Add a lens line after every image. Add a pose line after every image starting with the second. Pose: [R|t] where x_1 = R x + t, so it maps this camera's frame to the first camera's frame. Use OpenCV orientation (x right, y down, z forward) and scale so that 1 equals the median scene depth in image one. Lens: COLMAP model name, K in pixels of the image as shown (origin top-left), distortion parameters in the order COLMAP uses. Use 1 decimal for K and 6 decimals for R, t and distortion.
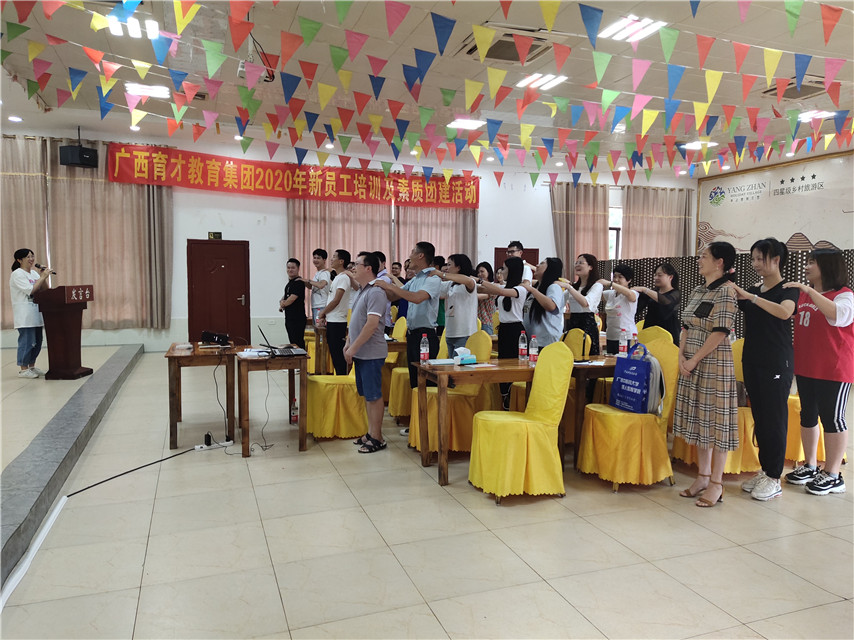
lens RADIAL K [[637.3, 0, 427.0], [0, 637.3, 320.0], [0, 0, 1]] dist [0.115169, -0.166292]
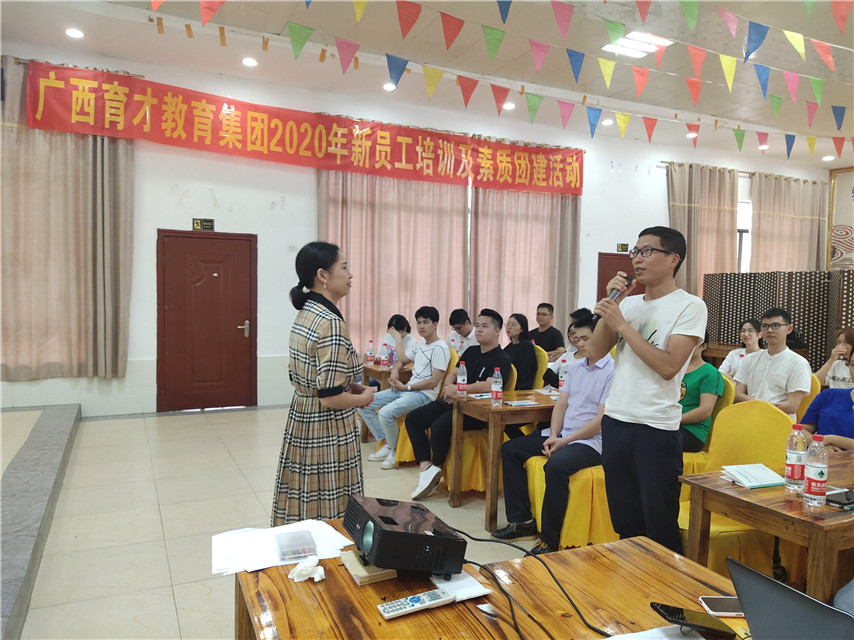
lens RADIAL K [[637.2, 0, 427.0], [0, 637.2, 320.0], [0, 0, 1]] dist [0.114943, -0.192713]
pose [[0.996859, 0.007191, 0.078867, -0.161680], [-0.005796, 0.999823, -0.017894, -0.029545], [-0.078982, 0.017381, 0.996725, 0.365294]]
